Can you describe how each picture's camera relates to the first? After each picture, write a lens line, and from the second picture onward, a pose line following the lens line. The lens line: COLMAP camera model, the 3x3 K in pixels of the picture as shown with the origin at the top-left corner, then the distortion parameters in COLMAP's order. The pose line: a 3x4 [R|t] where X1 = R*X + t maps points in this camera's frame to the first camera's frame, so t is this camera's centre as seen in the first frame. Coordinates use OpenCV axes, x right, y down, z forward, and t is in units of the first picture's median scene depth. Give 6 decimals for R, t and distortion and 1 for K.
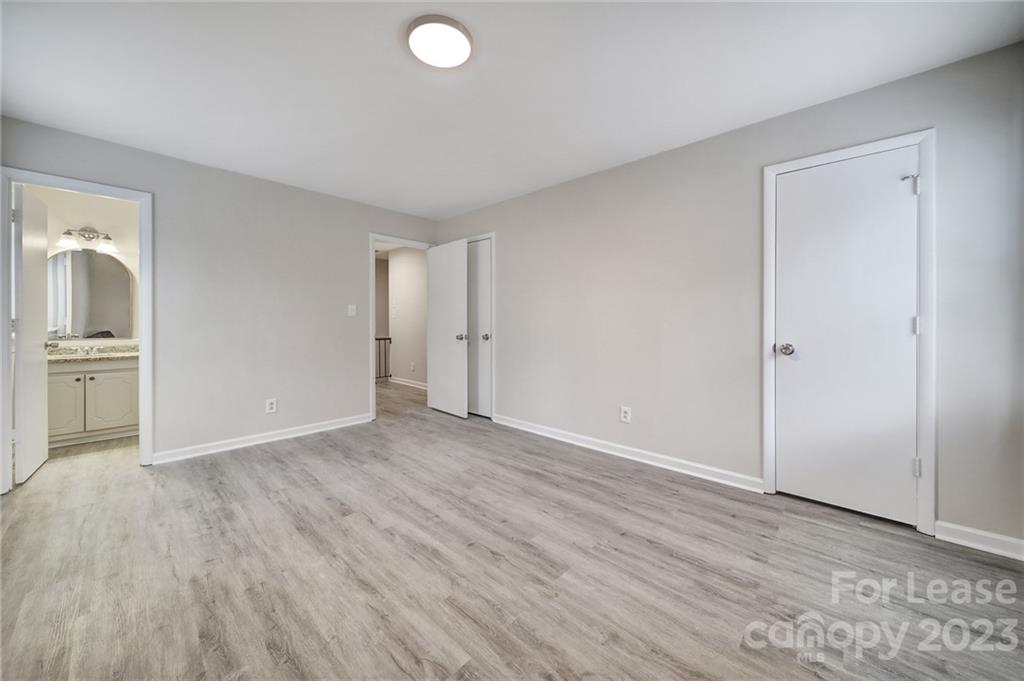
lens RADIAL K [[358.9, 0, 504.3], [0, 358.9, 321.5], [0, 0, 1]] dist [-0.003177, -0.000651]
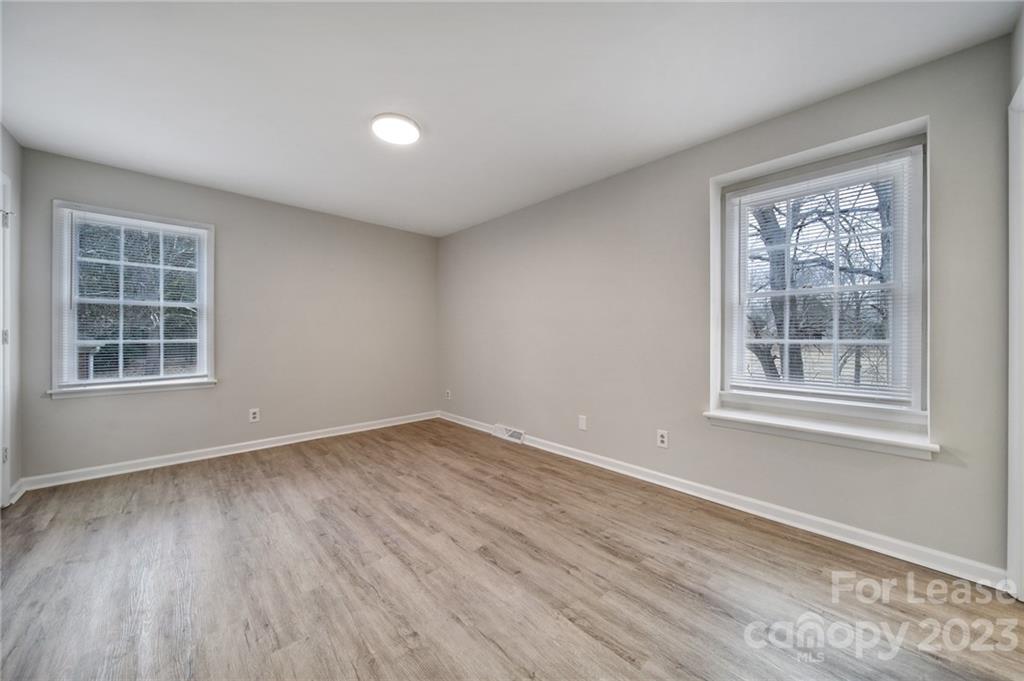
lens RADIAL K [[358.9, 0, 514.2], [0, 358.9, 338.2], [0, 0, 1]] dist [-0.003177, -0.000651]
pose [[-0.998851, -0.003281, 0.047811, -0.636352], [-0.003157, 0.999991, 0.002662, 0.001726], [-0.047820, 0.002508, -0.998853, 2.152573]]
